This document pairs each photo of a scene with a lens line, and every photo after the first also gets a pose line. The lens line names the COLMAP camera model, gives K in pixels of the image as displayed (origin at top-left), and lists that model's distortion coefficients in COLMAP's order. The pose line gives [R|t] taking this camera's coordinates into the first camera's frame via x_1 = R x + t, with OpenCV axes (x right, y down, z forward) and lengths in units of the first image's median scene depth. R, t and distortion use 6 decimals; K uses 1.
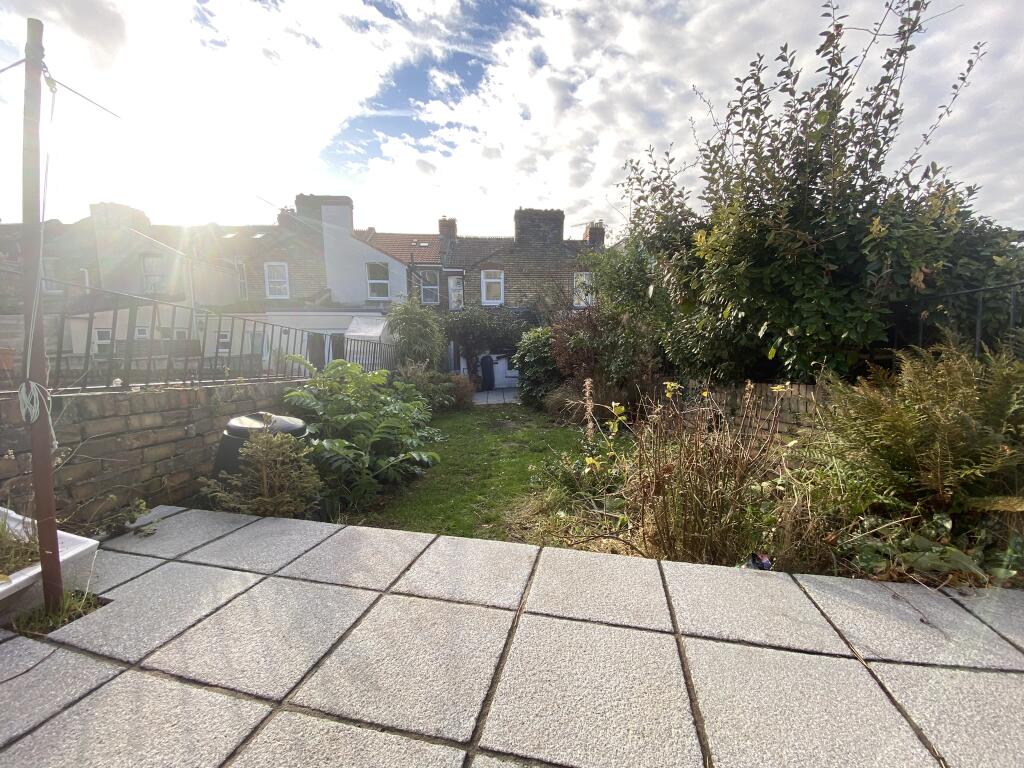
lens RADIAL K [[408.5, 0, 515.2], [0, 408.5, 389.1], [0, 0, 1]] dist [-0.021903, -0.004095]
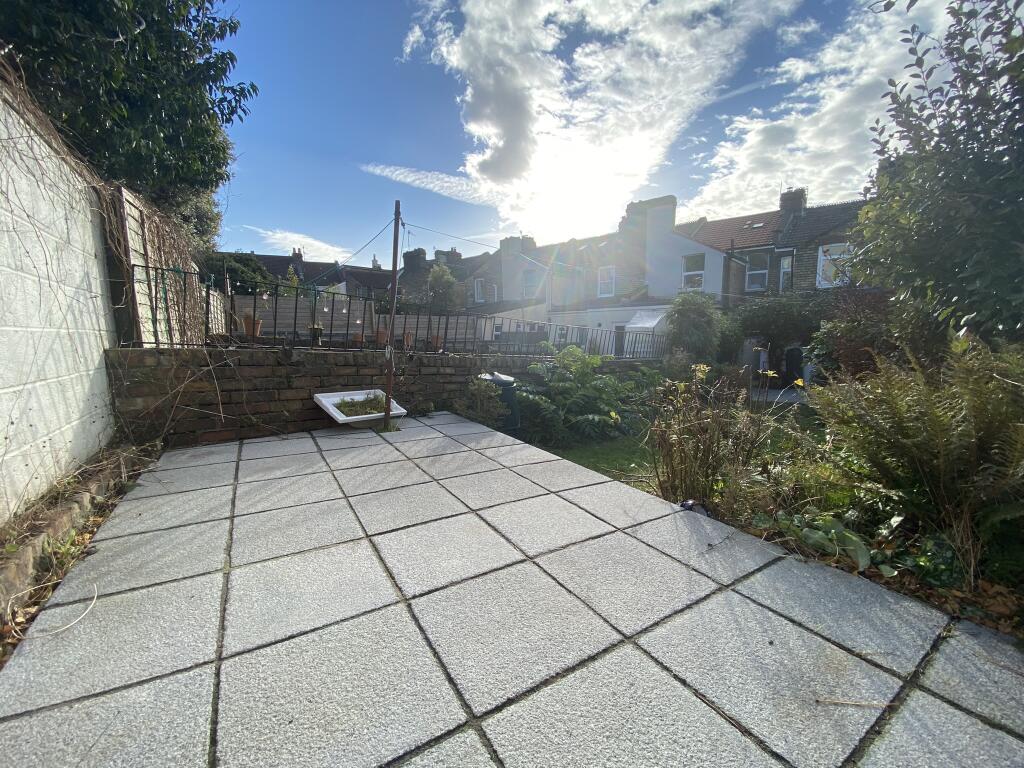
lens RADIAL K [[408.5, 0, 511.4], [0, 408.5, 384.3], [0, 0, 1]] dist [-0.021903, -0.004095]
pose [[0.689527, 0.082695, -0.719523, 0.123984], [-0.075448, 0.996256, 0.042198, 0.005805], [0.720320, 0.025190, 0.693185, -0.030956]]
